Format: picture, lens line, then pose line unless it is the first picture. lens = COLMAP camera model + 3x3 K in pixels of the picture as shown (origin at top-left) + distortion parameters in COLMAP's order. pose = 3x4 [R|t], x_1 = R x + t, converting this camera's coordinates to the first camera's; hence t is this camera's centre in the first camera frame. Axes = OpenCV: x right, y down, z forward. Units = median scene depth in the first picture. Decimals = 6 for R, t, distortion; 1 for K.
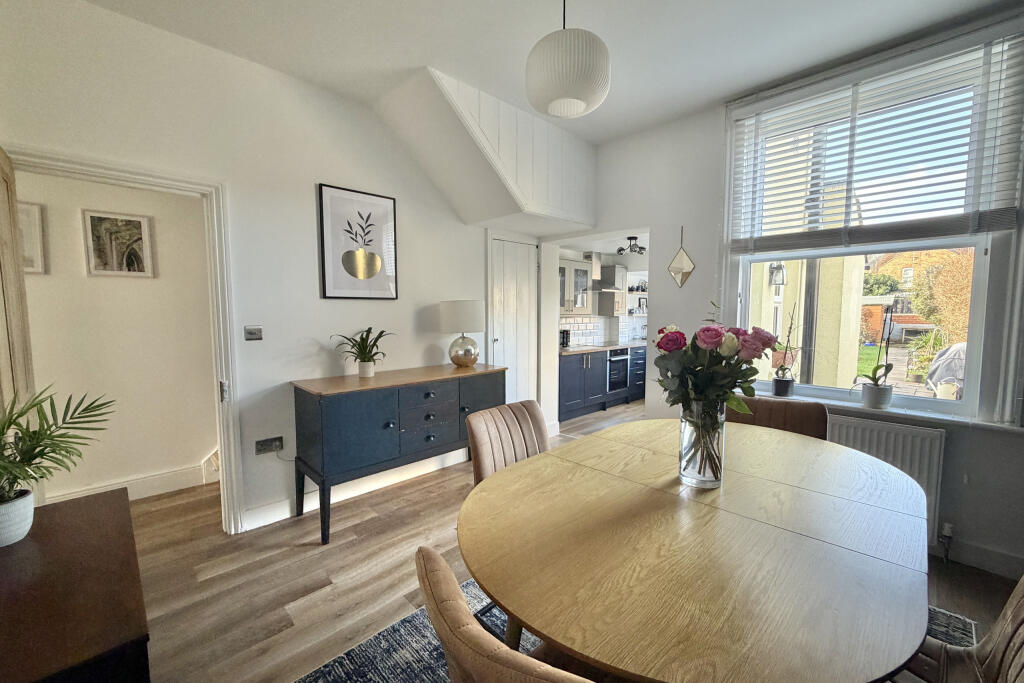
lens RADIAL K [[408.4, 0, 512.0], [0, 408.4, 341.5], [0, 0, 1]] dist [-0.002150, -0.000294]
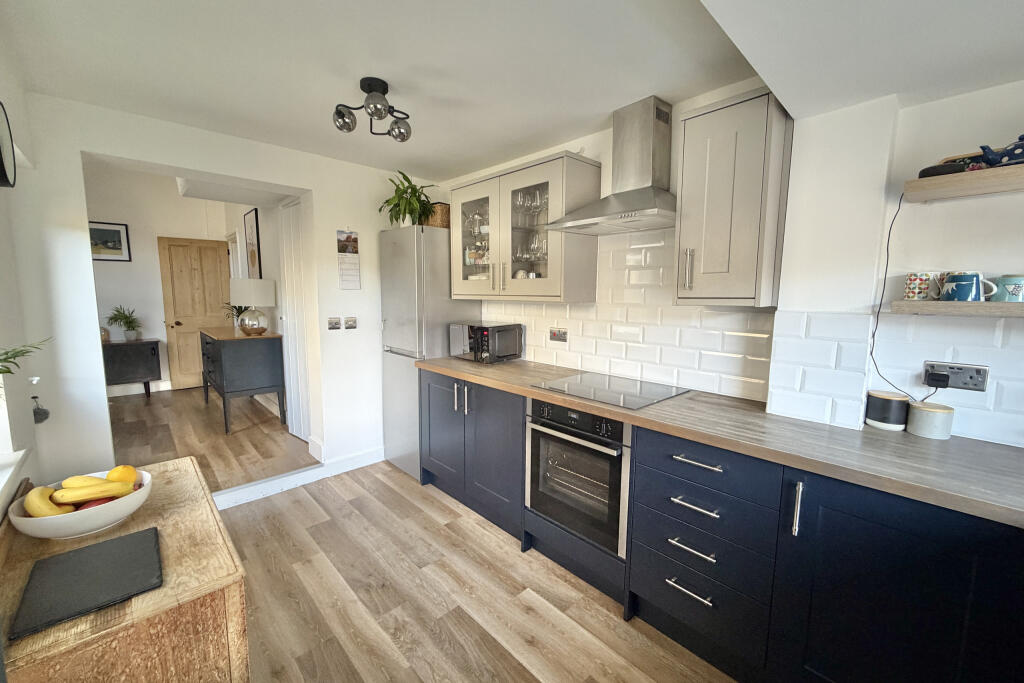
lens RADIAL K [[408.4, 0, 512.0], [0, 408.4, 341.5], [0, 0, 1]] dist [-0.002150, -0.000294]
pose [[-0.025918, 0.119613, -0.992482, 0.554577], [-0.082645, 0.989161, 0.121371, -0.067530], [0.996242, 0.085170, -0.015751, 0.920961]]
